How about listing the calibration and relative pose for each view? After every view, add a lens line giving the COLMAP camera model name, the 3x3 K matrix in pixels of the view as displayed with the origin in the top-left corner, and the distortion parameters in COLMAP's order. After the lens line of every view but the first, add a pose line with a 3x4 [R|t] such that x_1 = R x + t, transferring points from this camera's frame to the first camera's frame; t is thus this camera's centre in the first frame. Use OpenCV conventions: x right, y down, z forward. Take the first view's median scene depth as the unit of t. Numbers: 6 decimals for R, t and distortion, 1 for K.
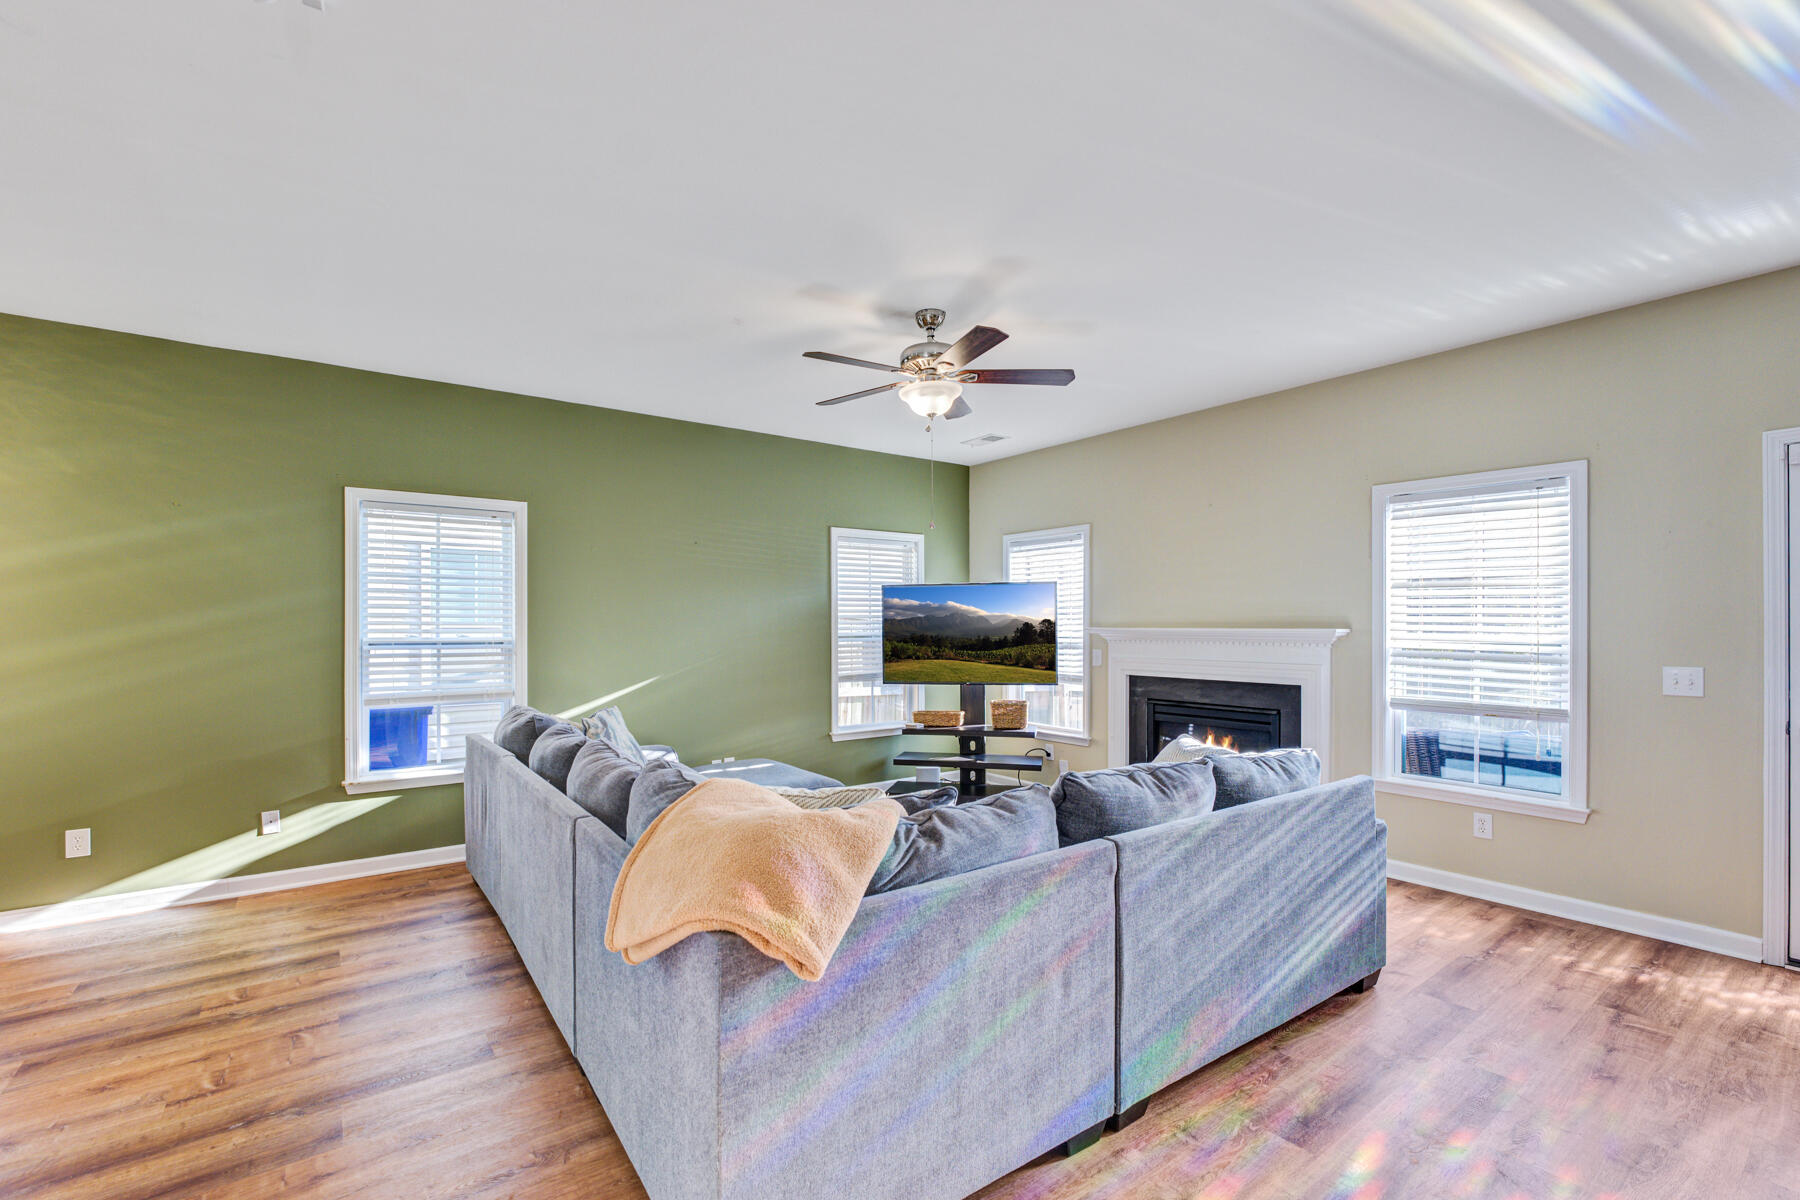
lens RADIAL K [[778.2, 0, 890.4], [0, 778.2, 637.5], [0, 0, 1]] dist [-0.001332, -0.000087]
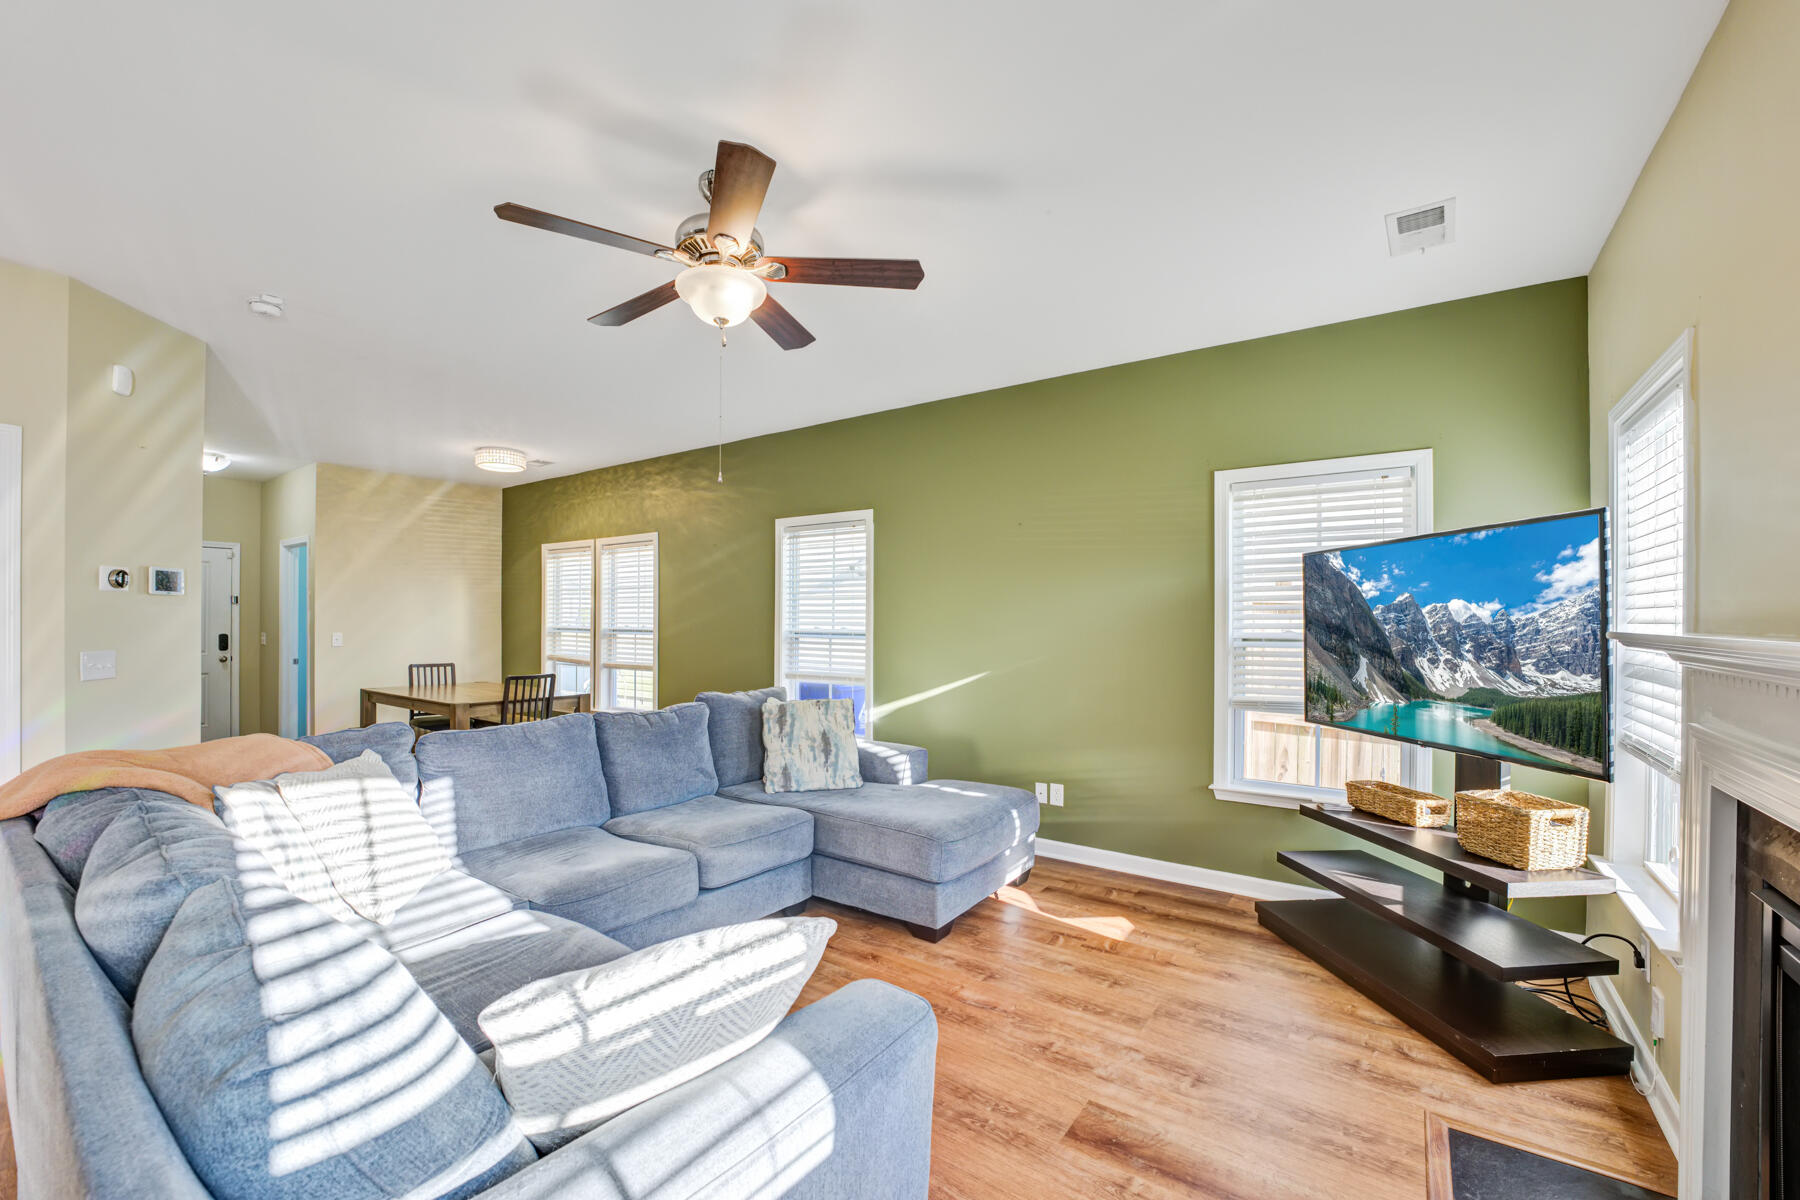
lens RADIAL K [[743.1, 0, 893.5], [0, 743.1, 624.5], [0, 0, 1]] dist [-0.017309, -0.000214]
pose [[0.318755, 0.009021, -0.947794, 0.432142], [-0.017988, 0.999832, 0.003467, -0.010134], [0.947667, 0.015944, 0.318863, 0.546522]]
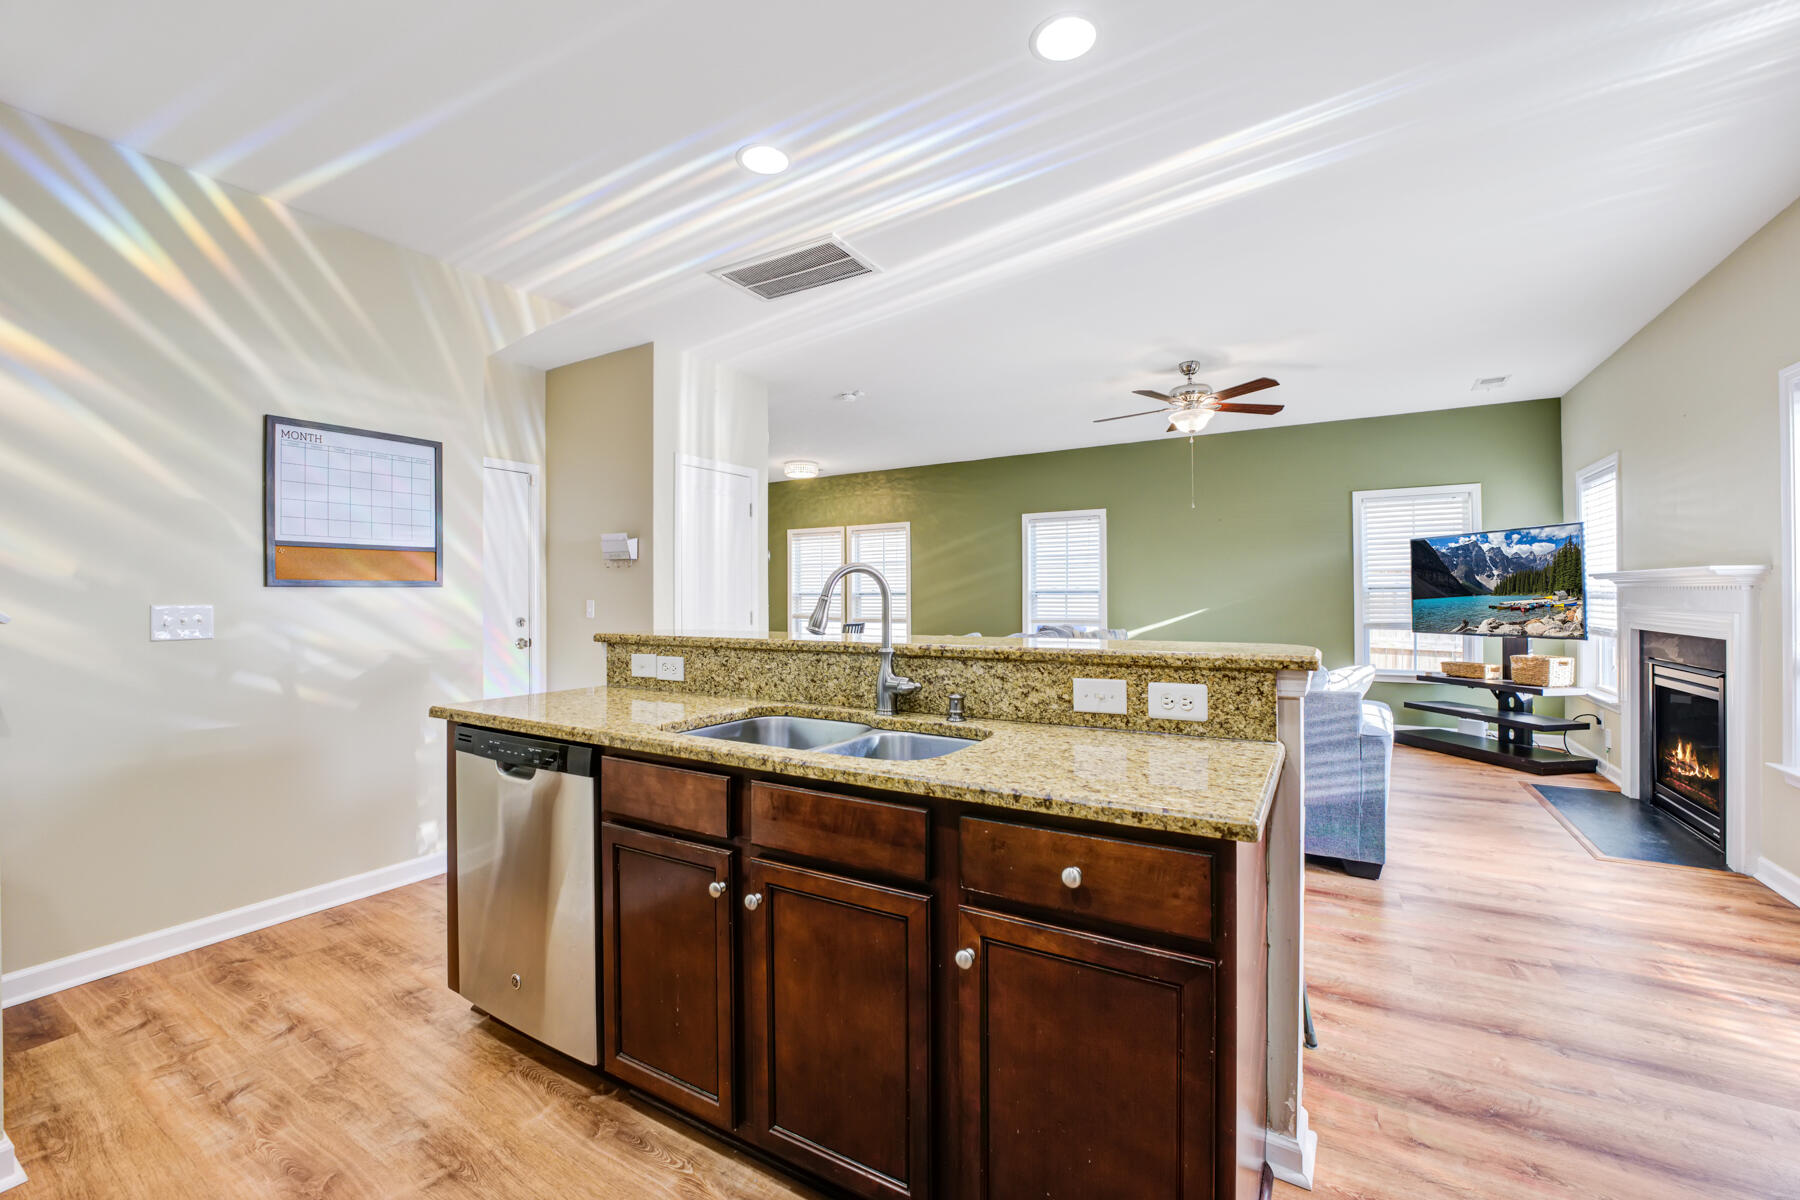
lens RADIAL K [[730.6, 0, 900.0], [0, 730.6, 600.0], [0, 0, 1]] dist [-0.015966, 0.000095]
pose [[0.395679, 0.004957, -0.918376, 0.641419], [-0.008359, 0.999963, 0.001796, 0.020403], [0.918351, 0.006966, 0.395706, -0.029740]]
